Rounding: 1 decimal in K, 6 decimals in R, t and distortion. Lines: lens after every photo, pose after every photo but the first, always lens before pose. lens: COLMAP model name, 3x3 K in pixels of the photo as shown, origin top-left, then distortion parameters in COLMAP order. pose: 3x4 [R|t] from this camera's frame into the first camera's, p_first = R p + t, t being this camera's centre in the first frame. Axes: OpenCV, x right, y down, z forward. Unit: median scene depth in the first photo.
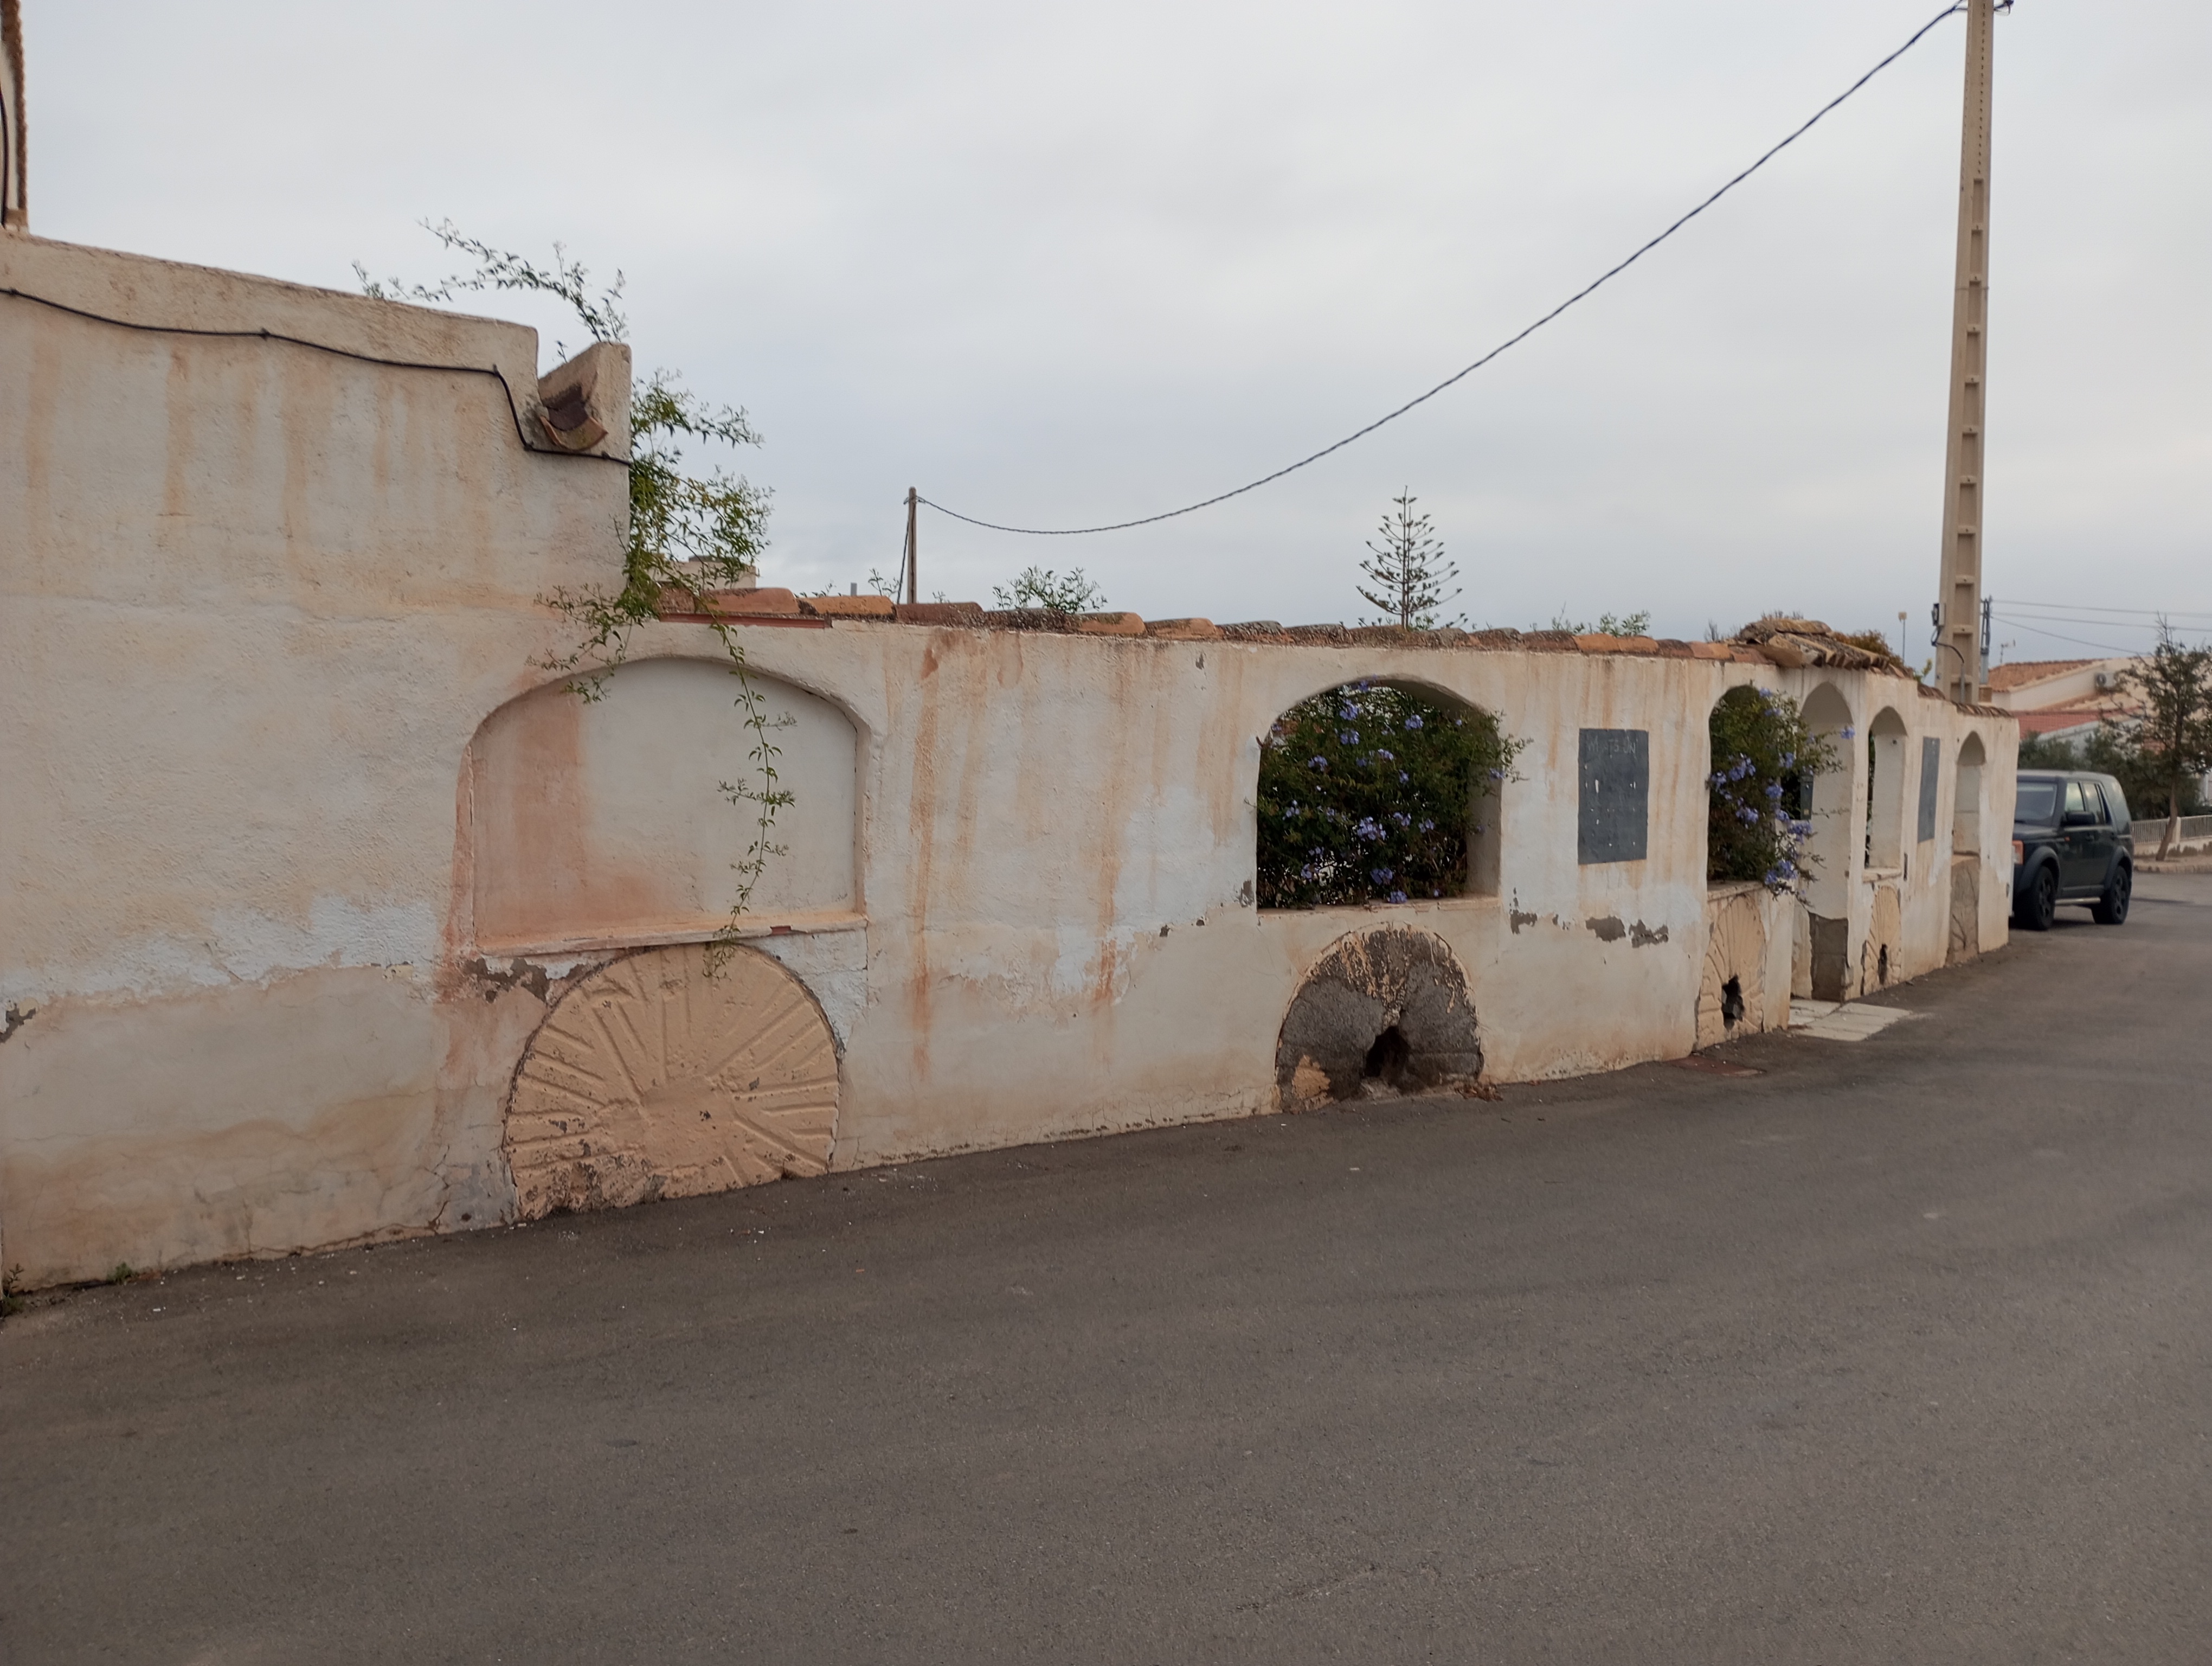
lens RADIAL K [[1864.7, 0, 1095.5], [0, 1864.7, 857.0], [0, 0, 1]] dist [0.054000, -0.058695]
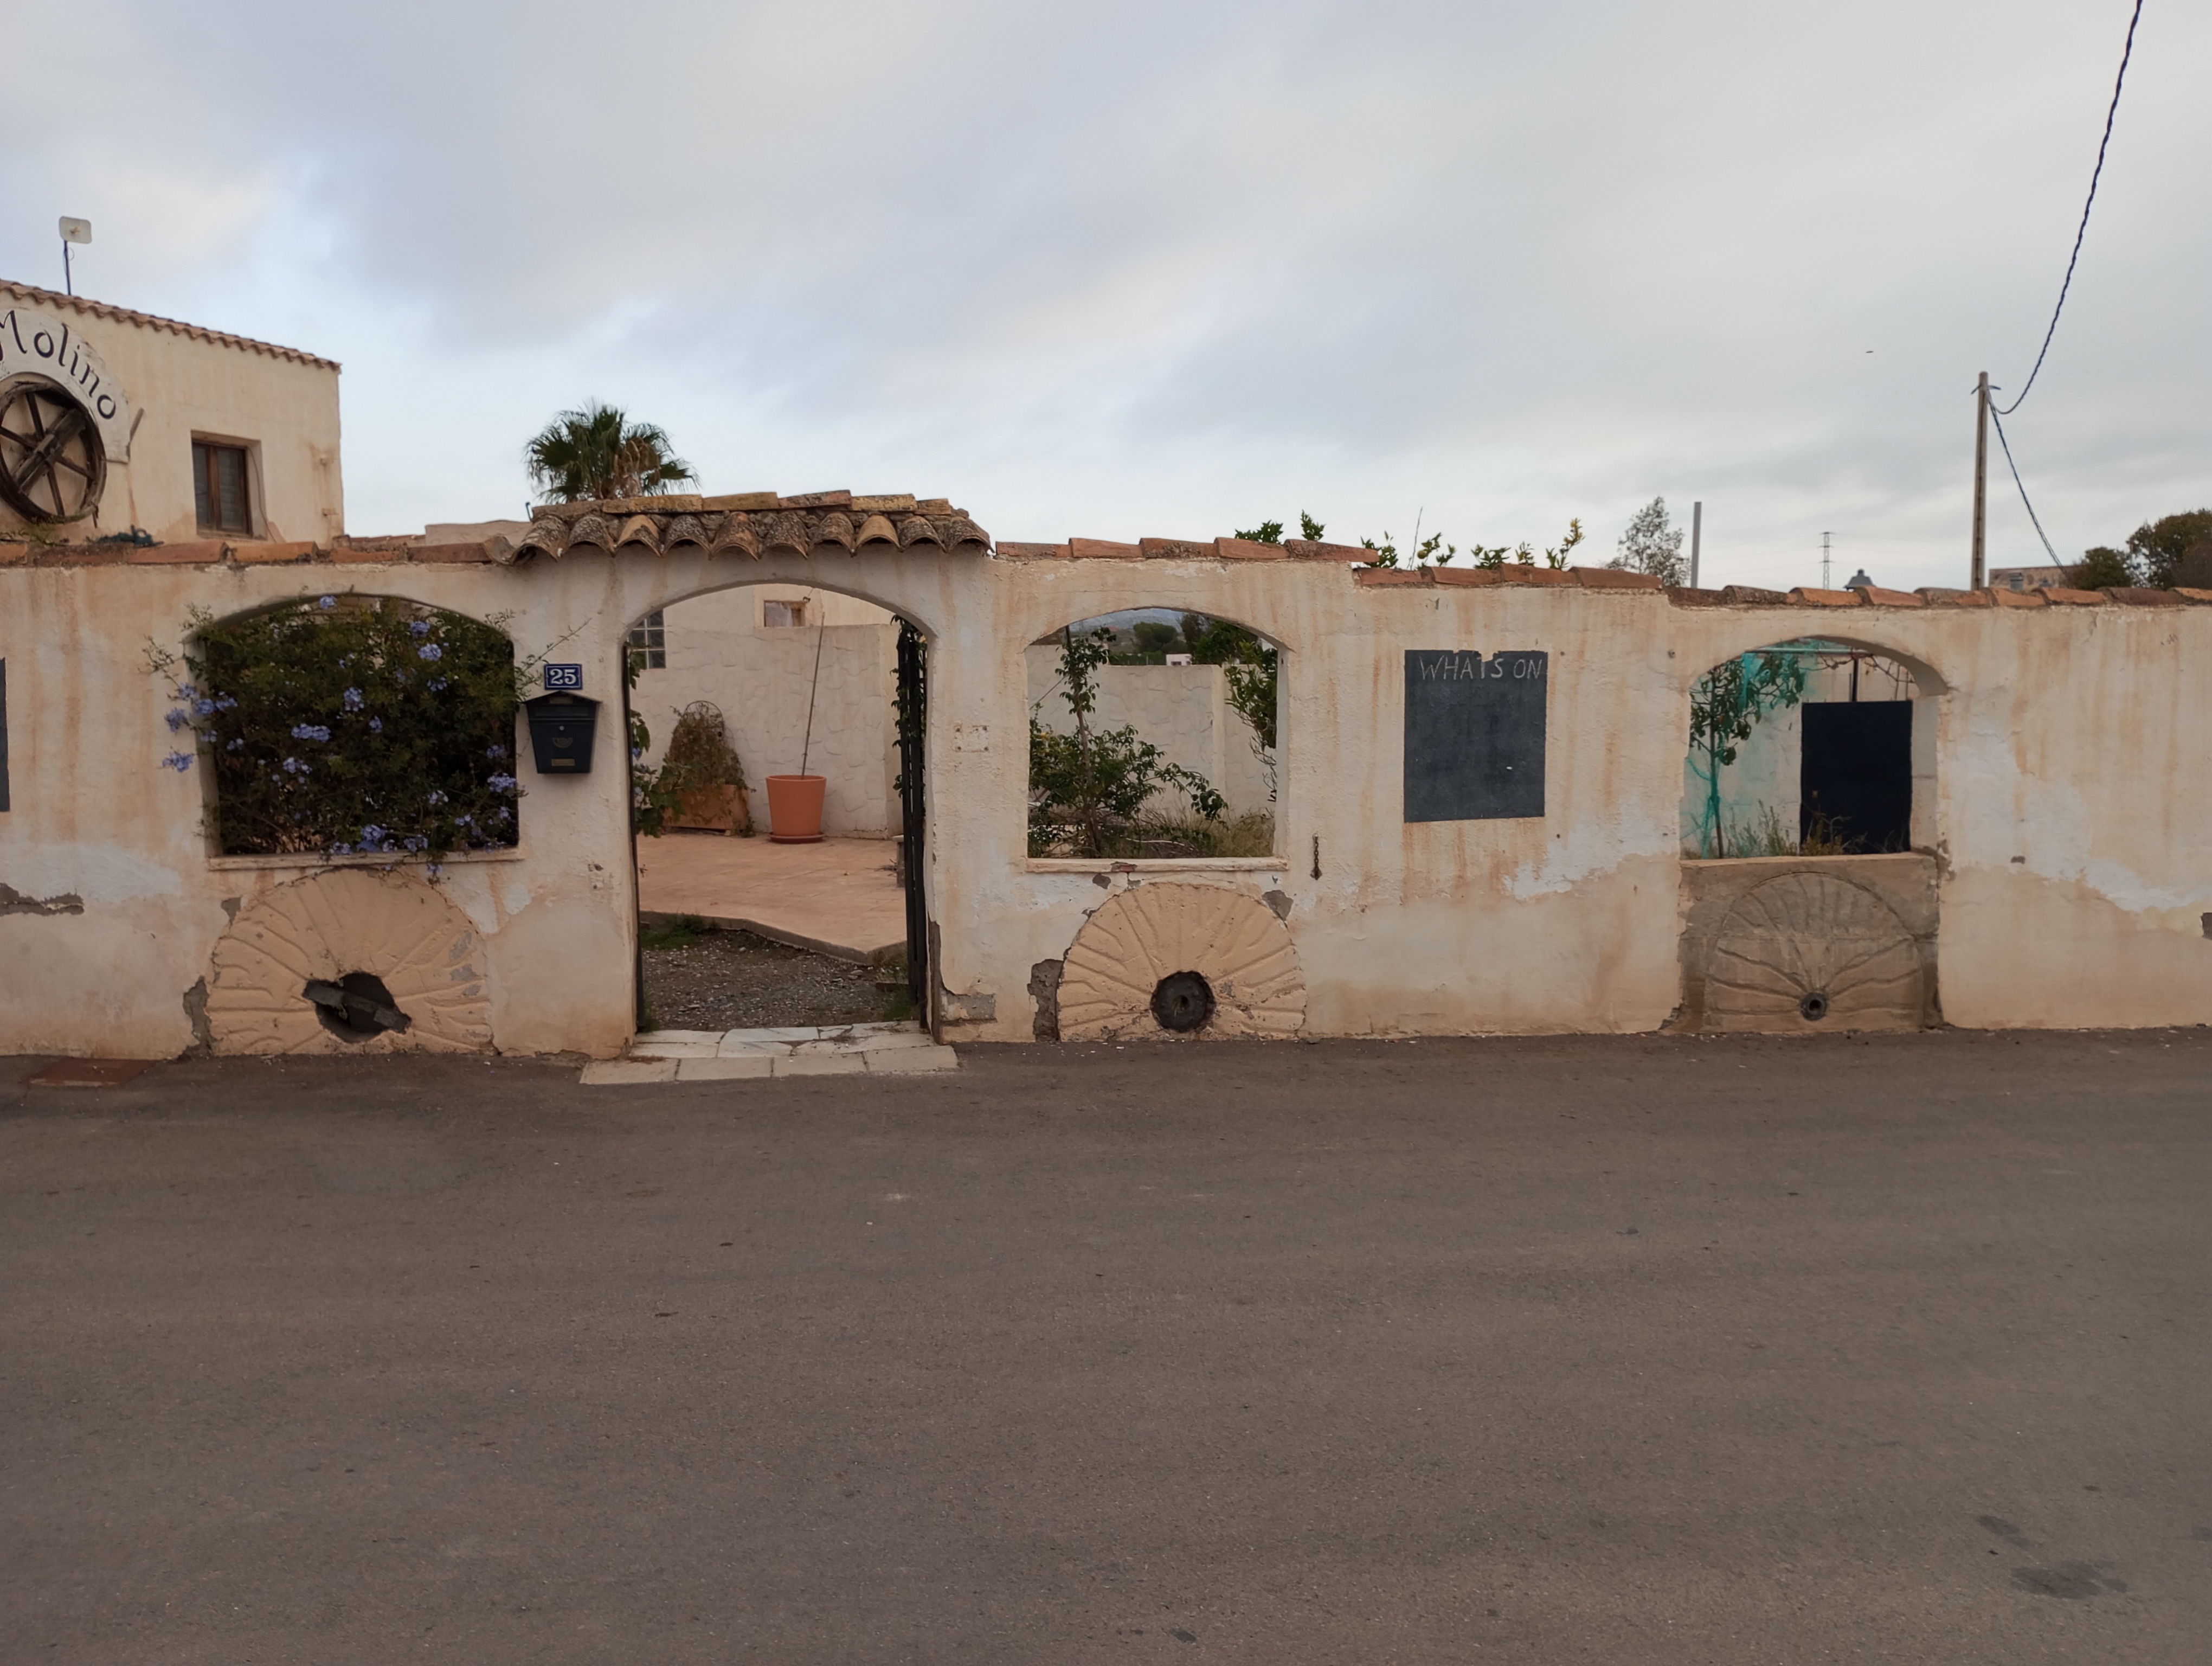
lens RADIAL K [[1864.7, 0, 1121.8], [0, 1864.7, 854.9], [0, 0, 1]] dist [0.054000, -0.058695]
pose [[0.708856, 0.063651, -0.702476, 1.212488], [-0.026159, 0.997607, 0.063996, -0.045666], [0.704868, -0.026988, 0.708825, 0.739816]]
